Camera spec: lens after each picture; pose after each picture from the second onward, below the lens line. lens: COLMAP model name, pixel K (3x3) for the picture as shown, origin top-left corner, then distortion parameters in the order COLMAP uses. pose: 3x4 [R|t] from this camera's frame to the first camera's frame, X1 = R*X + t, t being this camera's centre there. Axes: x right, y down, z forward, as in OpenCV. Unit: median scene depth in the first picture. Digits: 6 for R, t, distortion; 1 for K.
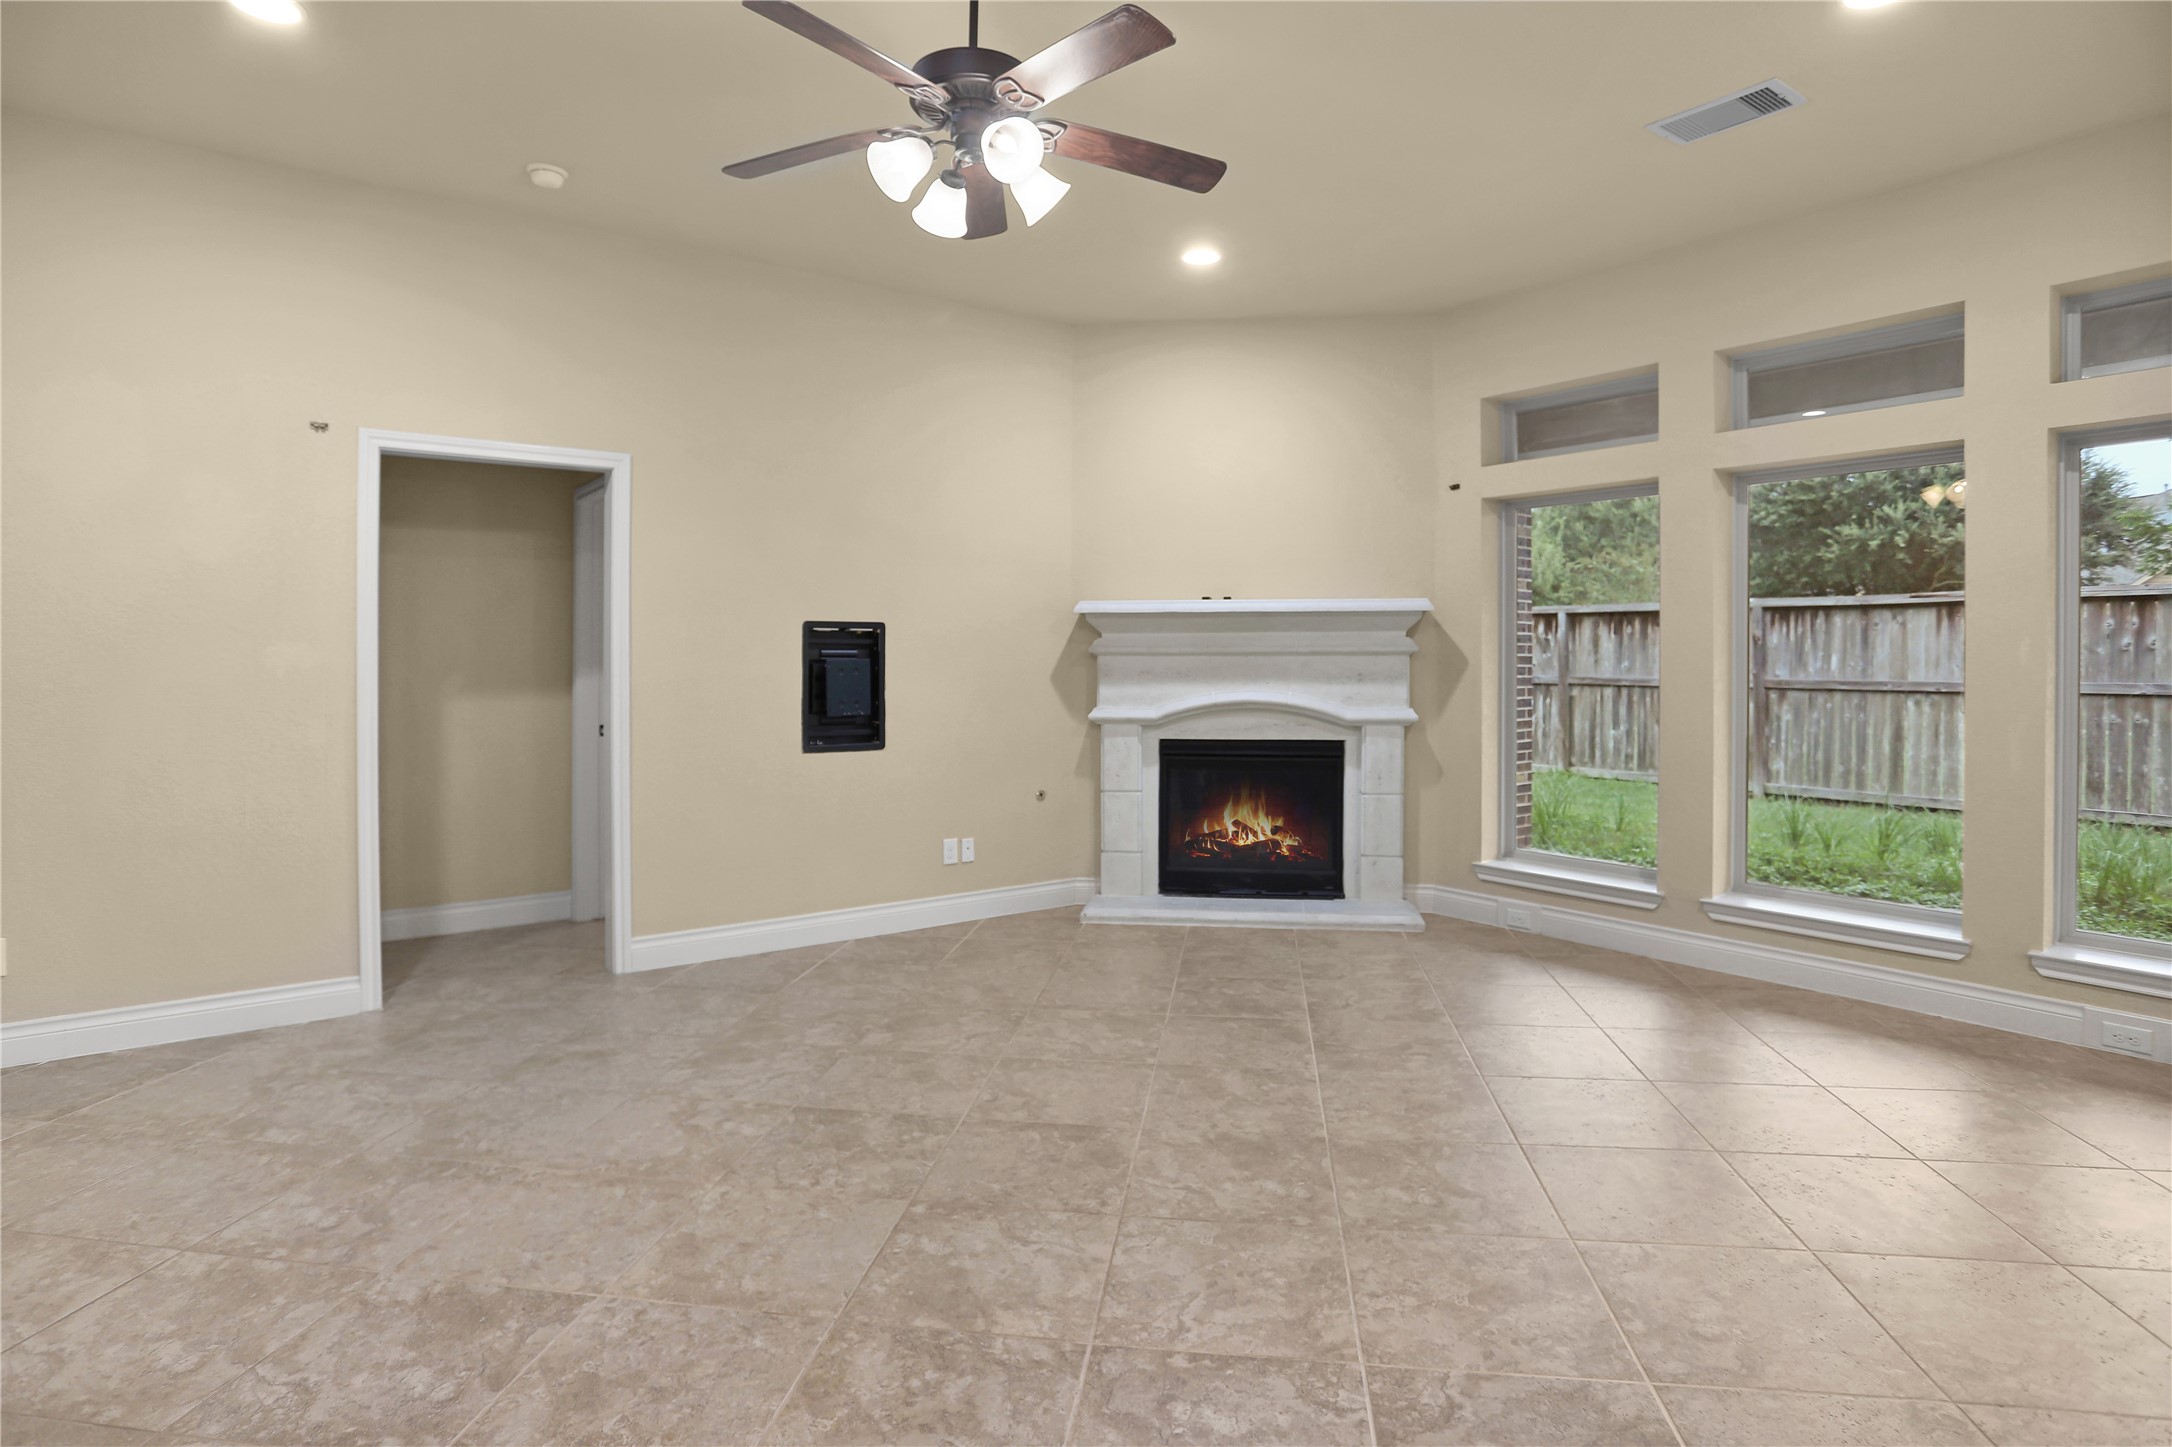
lens RADIAL K [[1138.1, 0, 1084.7], [0, 1138.1, 676.6], [0, 0, 1]] dist [-0.087278, 0.039977]
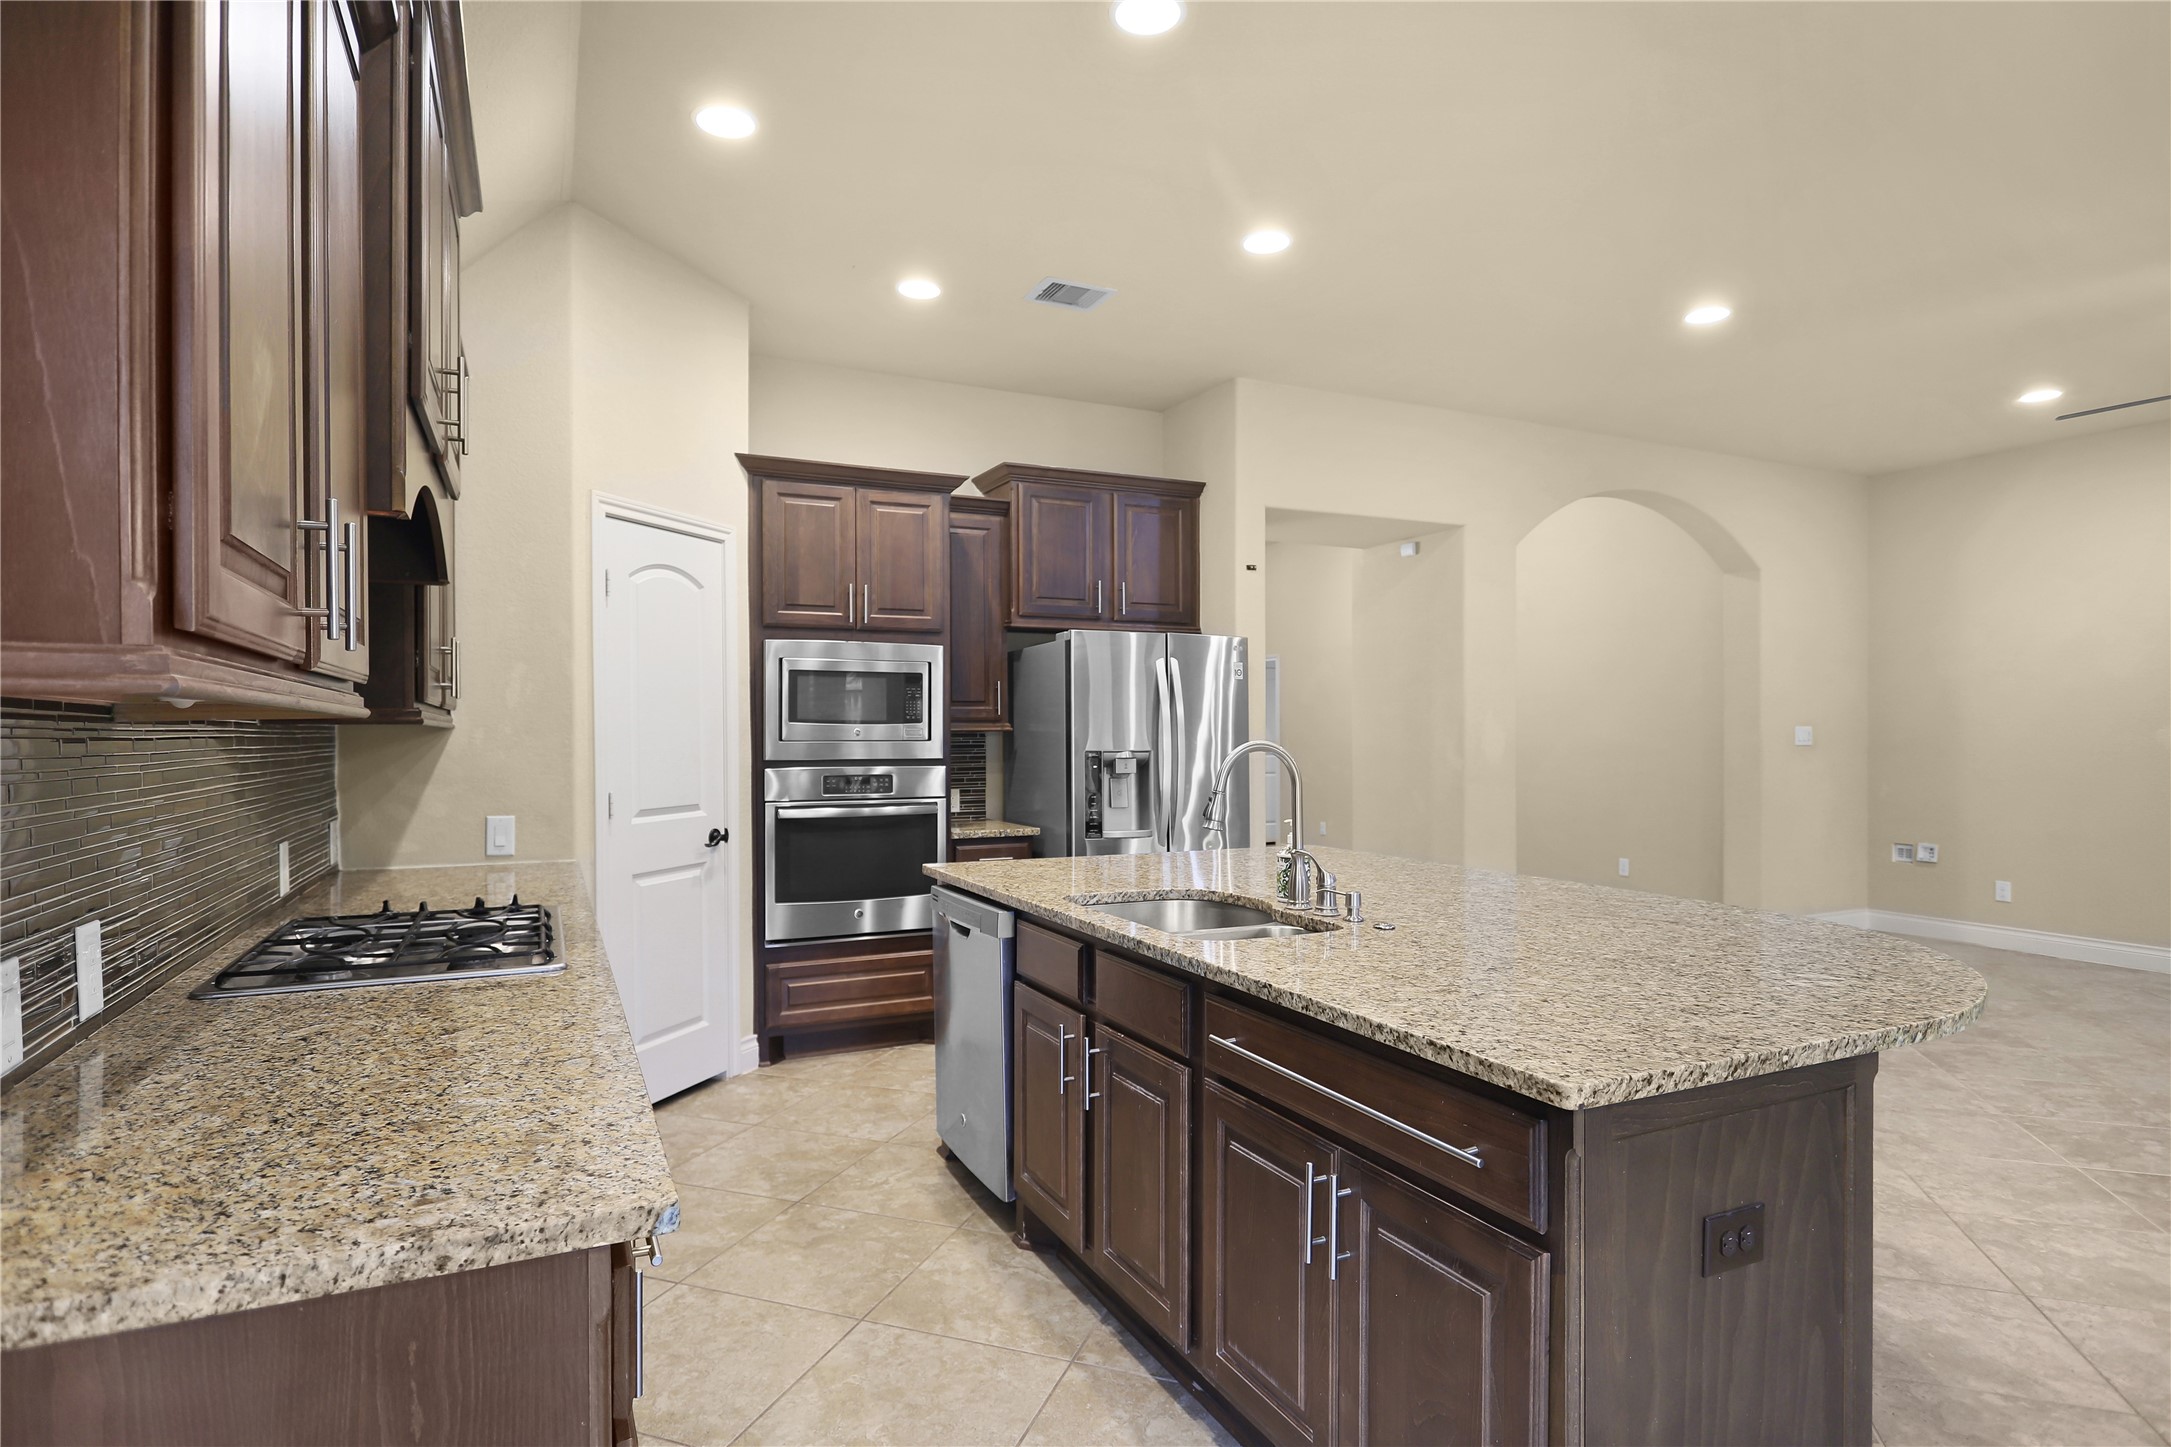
lens RADIAL K [[1128.1, 0, 1076.4], [0, 1128.1, 734.7], [0, 0, 1]] dist [-0.005564, -0.001938]
pose [[-0.194457, 0.003173, -0.980906, 0.936511], [-0.017294, 0.999828, 0.006663, -0.002968], [0.980759, 0.018259, -0.194368, -0.175484]]
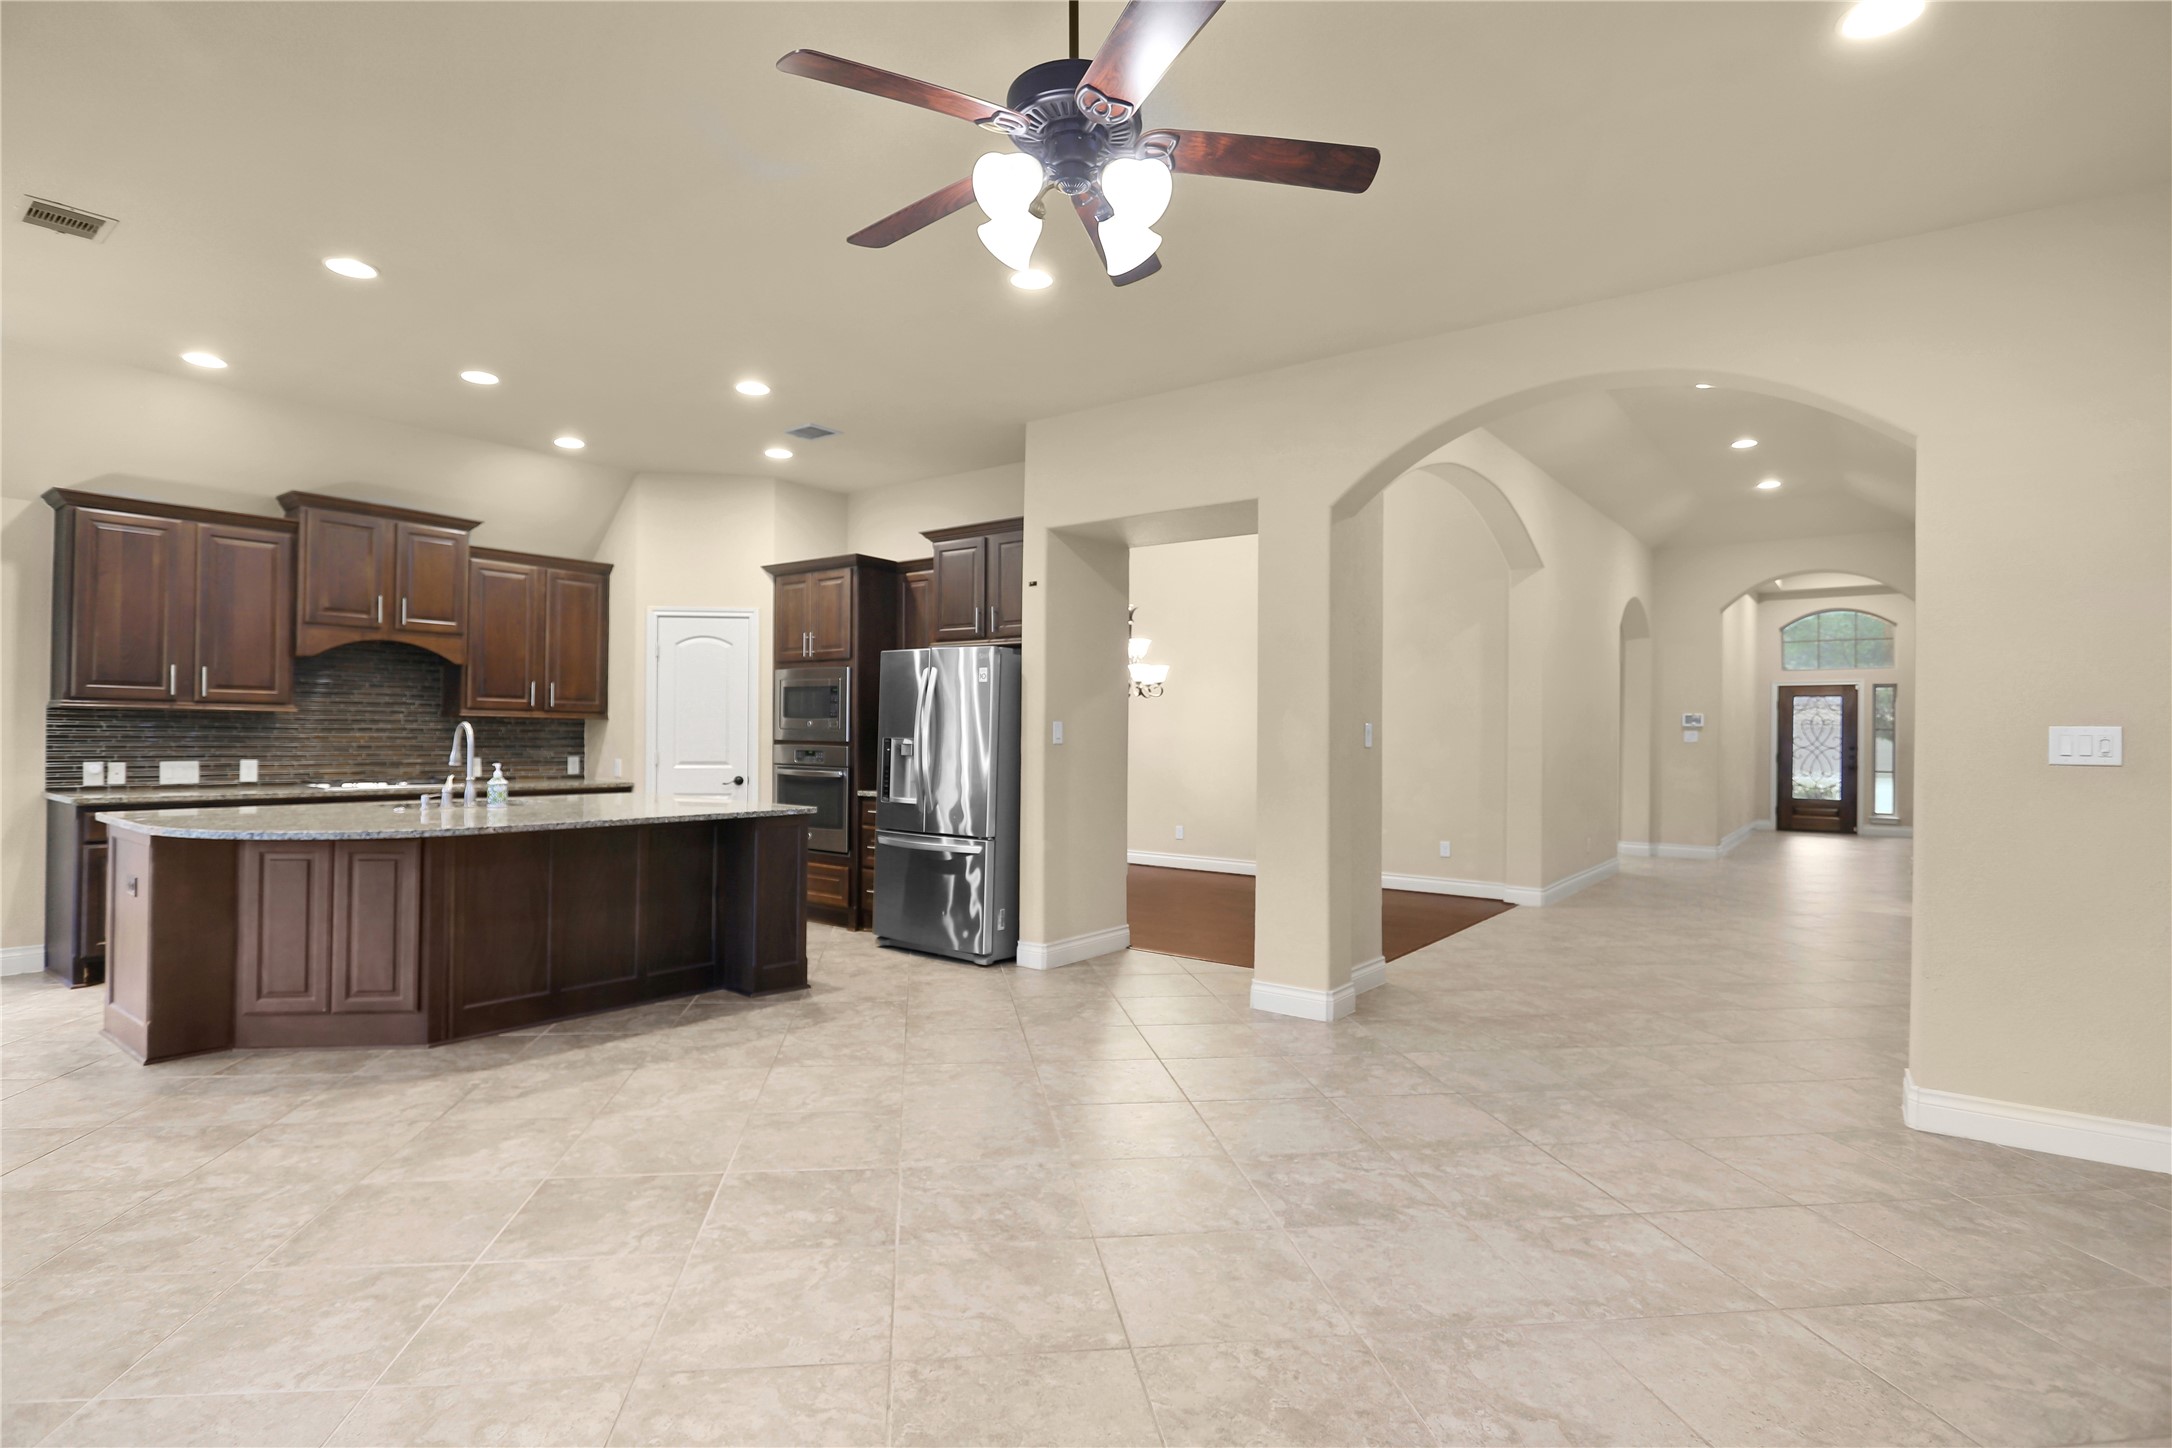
lens RADIAL K [[1094.5, 0, 1063.6], [0, 1094.5, 722.4], [0, 0, 1]] dist [-0.012251, -0.000397]
pose [[-0.962762, -0.014115, -0.269982, 0.078597], [-0.017666, 0.999786, 0.010729, -0.020153], [0.269773, 0.015099, -0.962806, 1.036489]]
